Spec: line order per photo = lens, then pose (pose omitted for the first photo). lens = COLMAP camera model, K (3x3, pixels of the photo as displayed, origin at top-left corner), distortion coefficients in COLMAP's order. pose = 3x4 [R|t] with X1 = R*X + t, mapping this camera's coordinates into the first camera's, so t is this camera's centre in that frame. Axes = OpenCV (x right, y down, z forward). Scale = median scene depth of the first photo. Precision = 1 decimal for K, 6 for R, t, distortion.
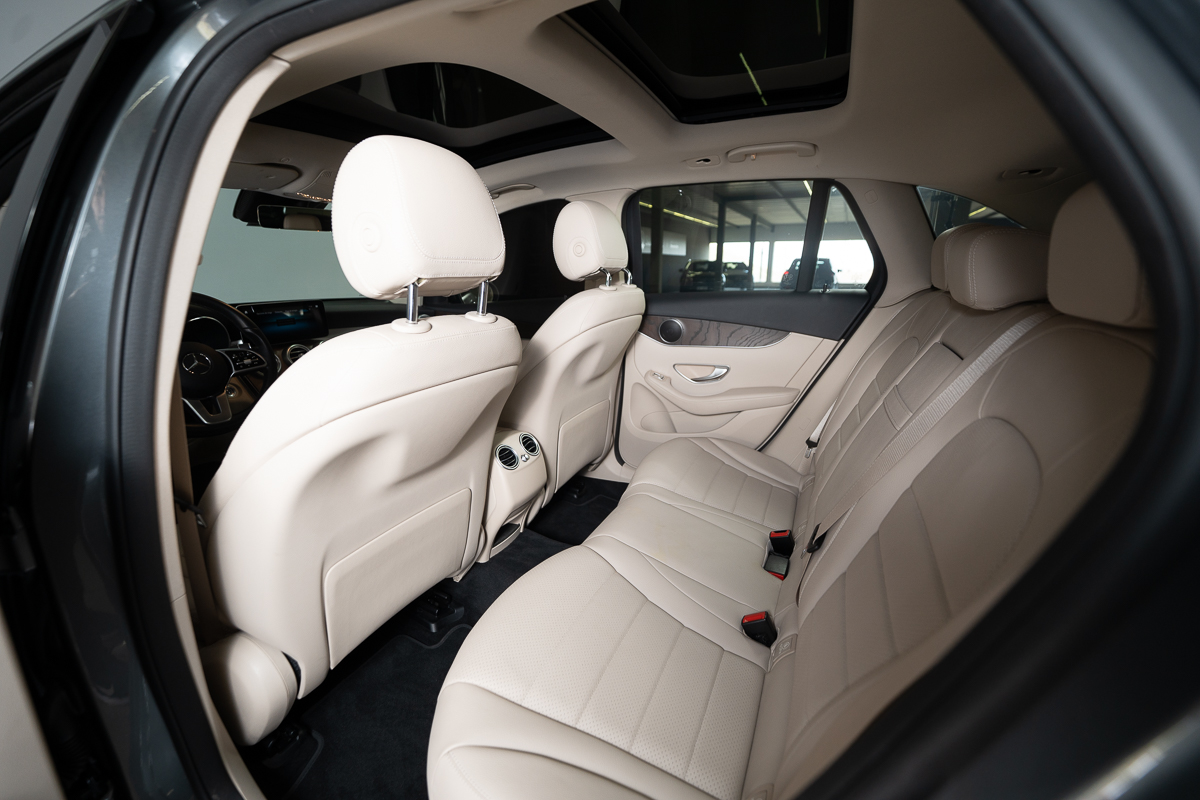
lens RADIAL K [[484.6, 0, 600.0], [0, 484.6, 400.0], [0, 0, 1]] dist [-0.023865, -0.000015]
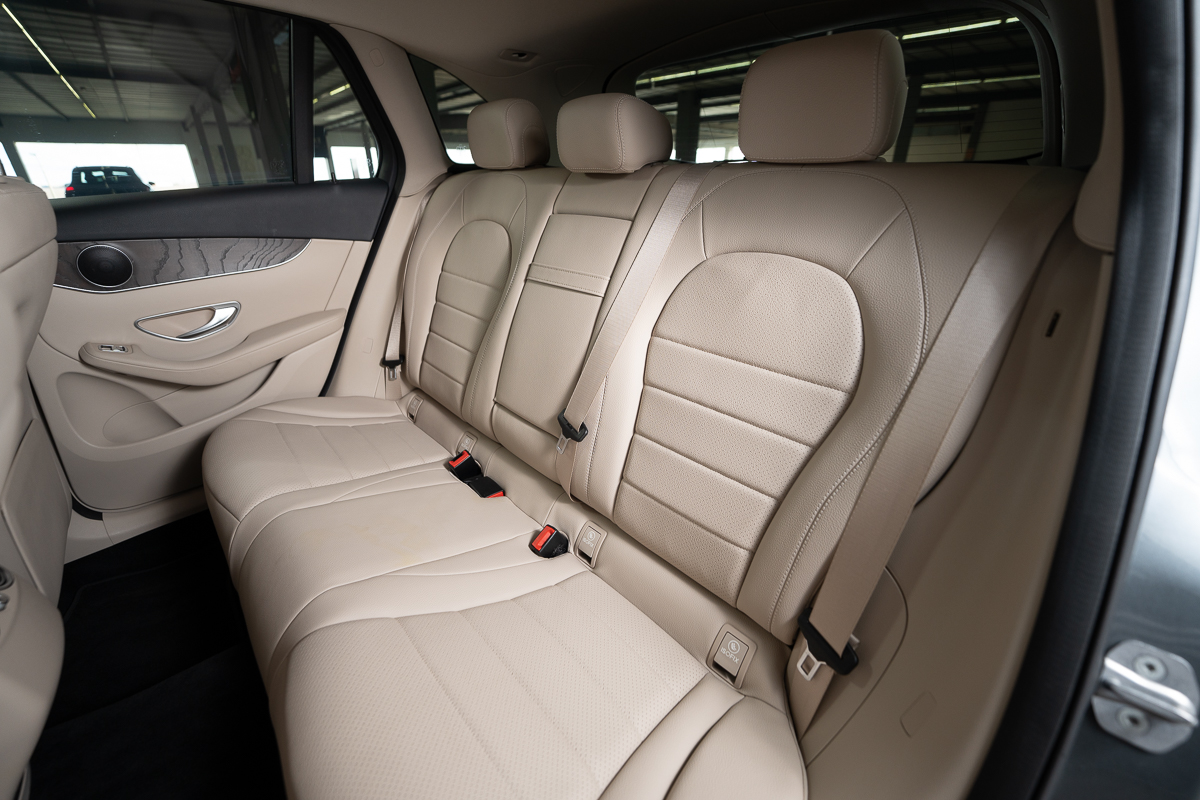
lens RADIAL K [[484.6, 0, 600.0], [0, 484.6, 400.0], [0, 0, 1]] dist [-0.023865, -0.000015]
pose [[0.374135, -0.390940, 0.840945, -0.173166], [0.248600, 0.915893, 0.315180, -0.028149], [-0.893432, 0.091139, 0.439855, 0.252231]]
